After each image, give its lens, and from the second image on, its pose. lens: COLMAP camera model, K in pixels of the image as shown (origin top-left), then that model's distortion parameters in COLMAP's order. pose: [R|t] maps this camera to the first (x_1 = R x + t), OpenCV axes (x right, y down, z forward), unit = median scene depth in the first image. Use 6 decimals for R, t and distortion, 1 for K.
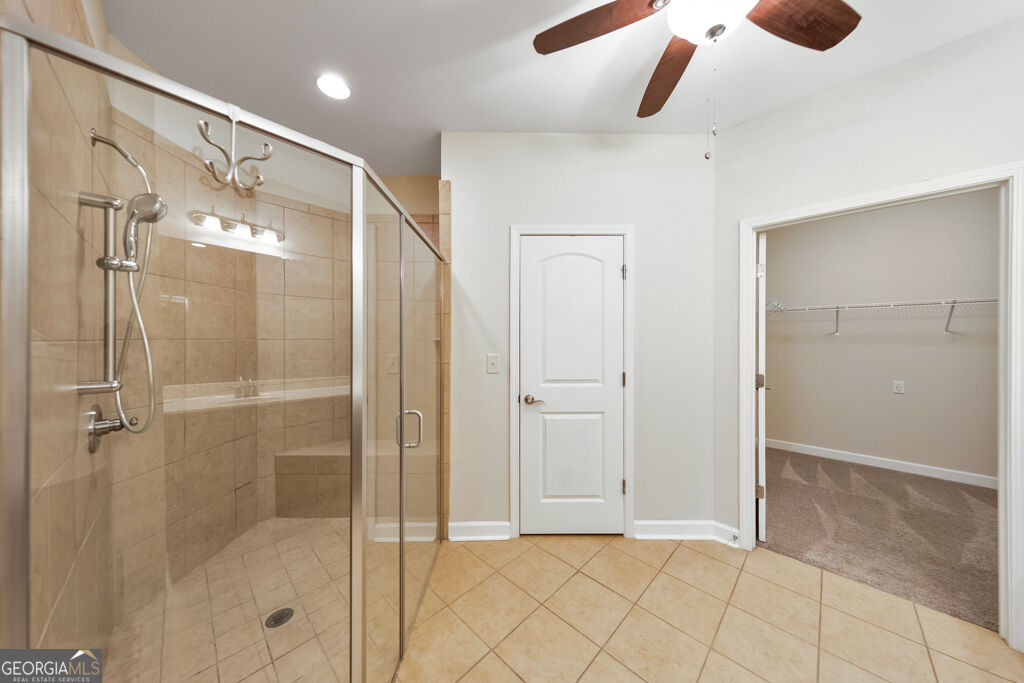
lens RADIAL K [[324.9, 0, 512.2], [0, 324.9, 338.7], [0, 0, 1]] dist [0.003755, -0.000013]
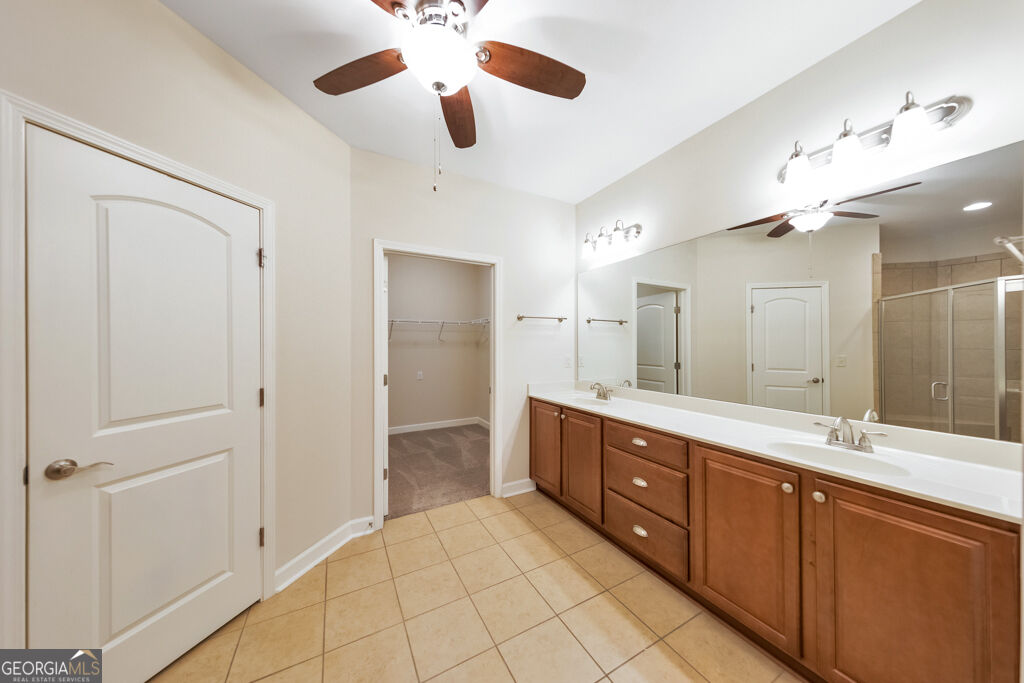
lens RADIAL K [[326.5, 0, 517.7], [0, 326.5, 344.1], [0, 0, 1]] dist [0.001381, -0.000053]
pose [[0.279517, -0.001632, 0.960139, -0.232391], [0.001593, 0.999998, 0.001236, -0.001164], [-0.960139, 0.001184, 0.279519, 0.205034]]
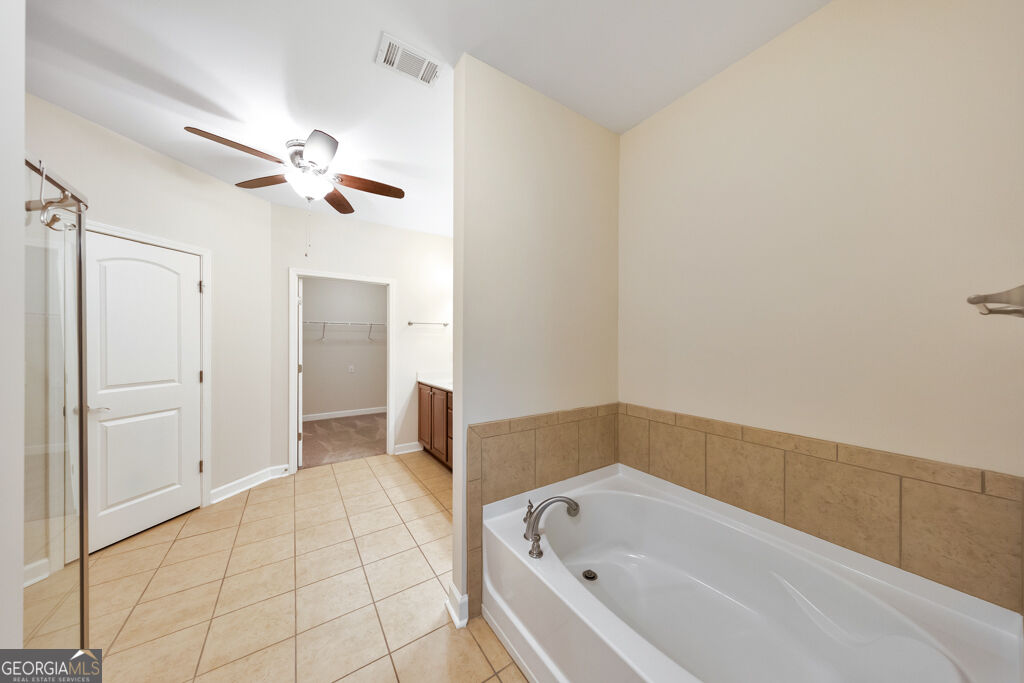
lens RADIAL K [[329.3, 0, 521.1], [0, 329.3, 342.4], [0, 0, 1]] dist [0.001332, 0.000105]
pose [[0.188473, -0.000270, 0.982078, -0.635184], [-0.000551, 1.000000, 0.000381, -0.002358], [-0.982078, -0.000613, 0.188473, -0.390754]]
